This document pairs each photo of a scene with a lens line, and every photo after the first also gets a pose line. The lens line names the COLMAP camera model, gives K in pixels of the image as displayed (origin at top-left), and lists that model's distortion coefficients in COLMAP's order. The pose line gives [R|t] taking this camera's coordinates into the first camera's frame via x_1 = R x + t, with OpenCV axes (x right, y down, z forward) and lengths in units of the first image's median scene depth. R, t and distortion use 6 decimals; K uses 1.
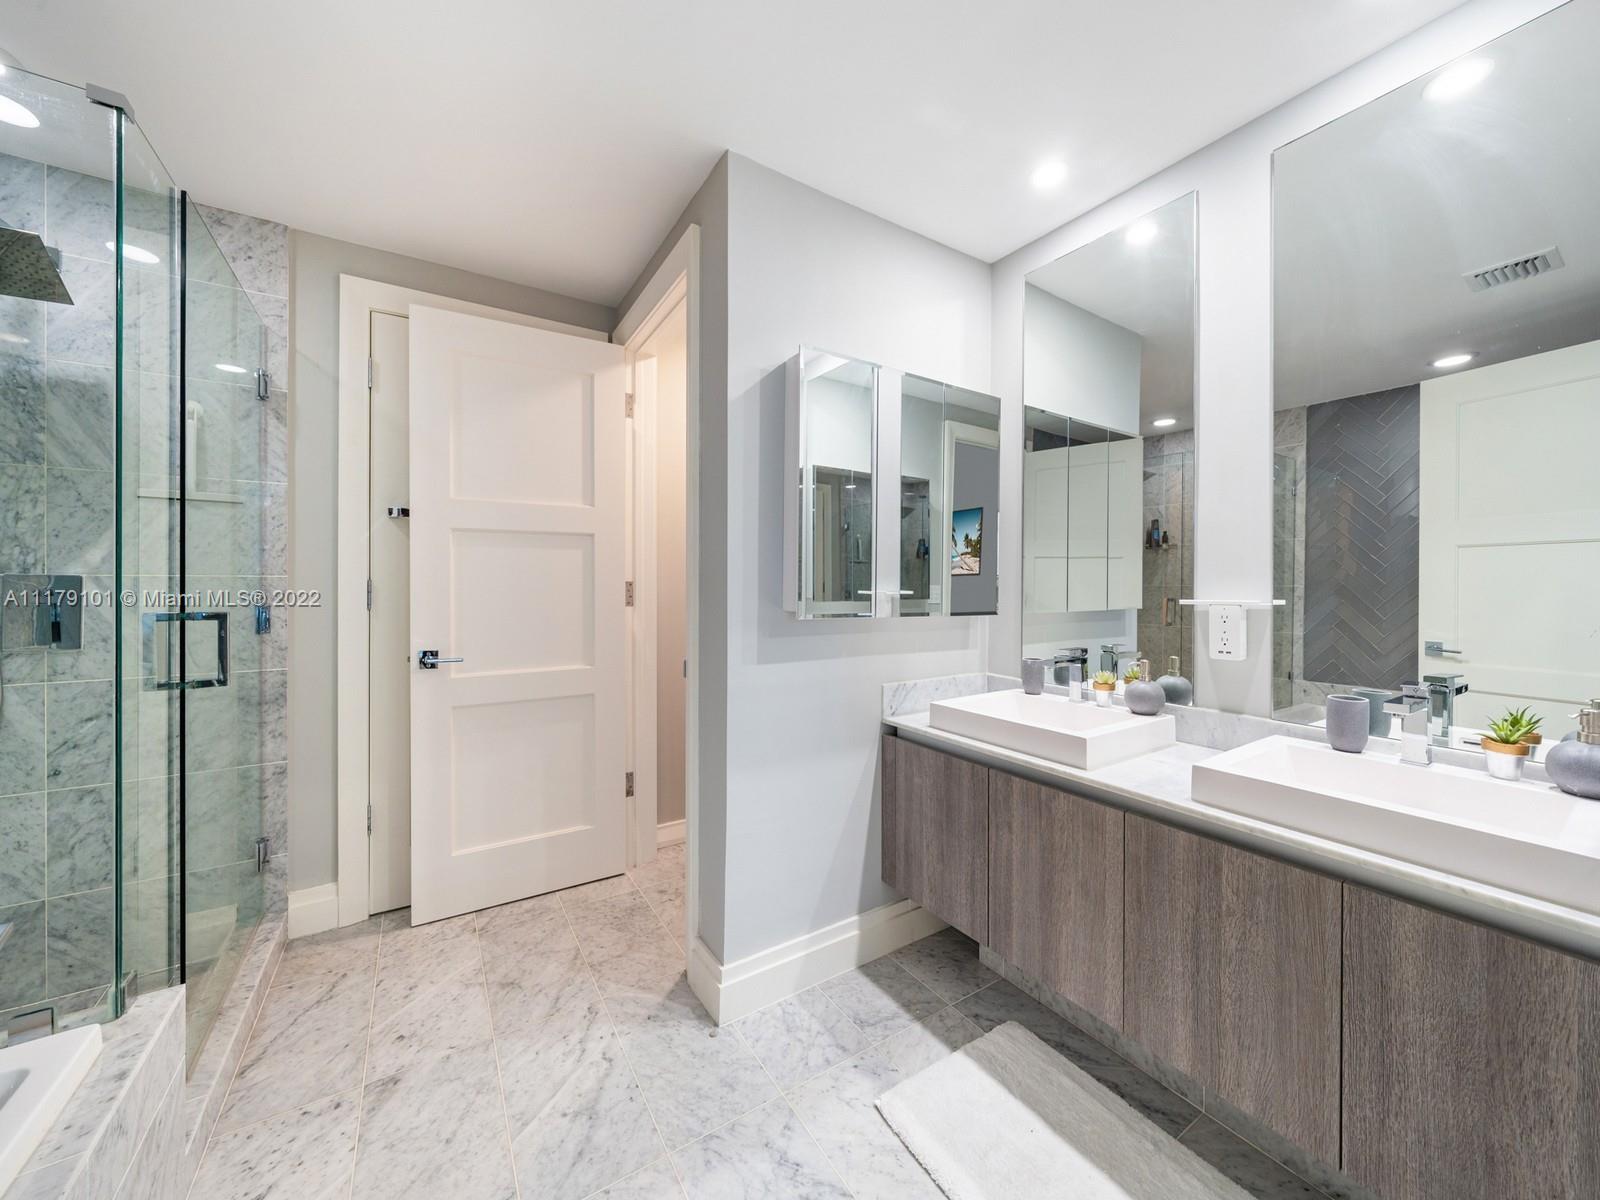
lens RADIAL K [[567.5, 0, 768.9], [0, 567.5, 562.6], [0, 0, 1]] dist [-0.001901, 0.000401]
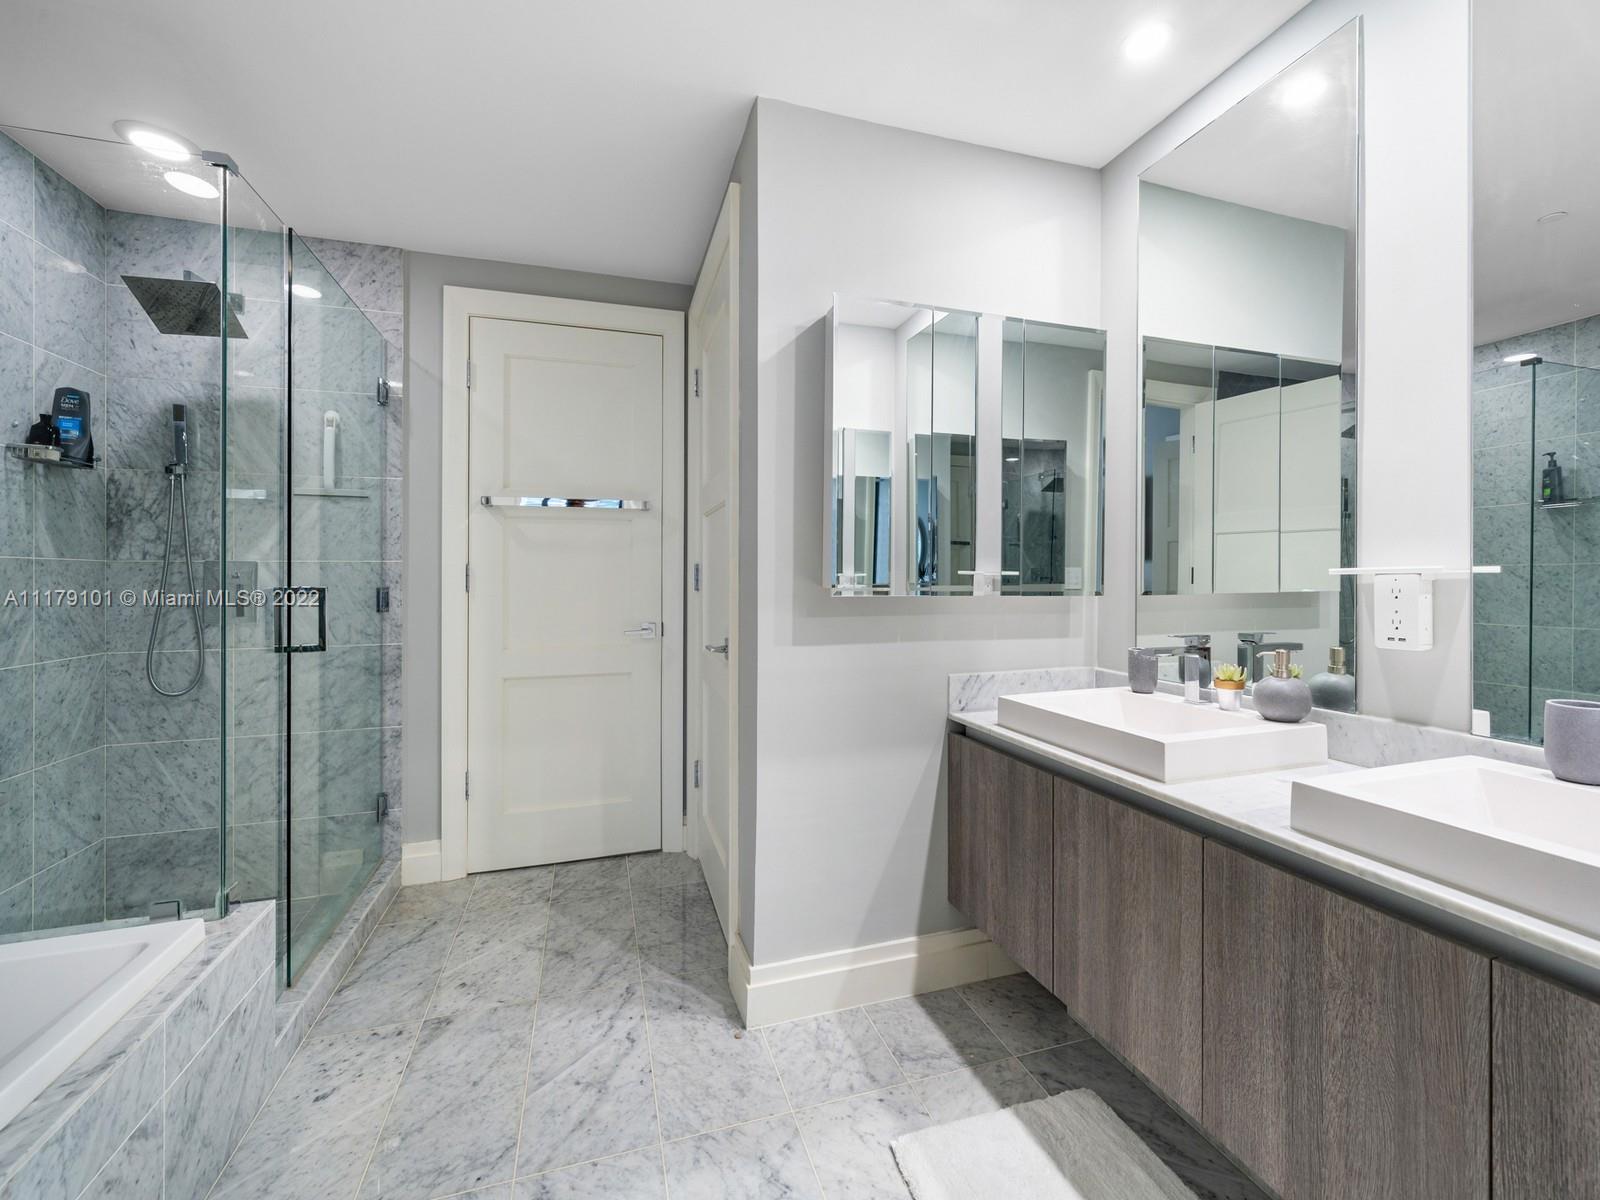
lens RADIAL K [[609.4, 0, 779.1], [0, 609.4, 556.0], [0, 0, 1]] dist [-0.003308, 0.000347]
pose [[0.965760, -0.016562, -0.258908, 0.212160], [0.015804, 0.999863, -0.005009, 0.037322], [0.258955, 0.000745, 0.965889, 0.037236]]
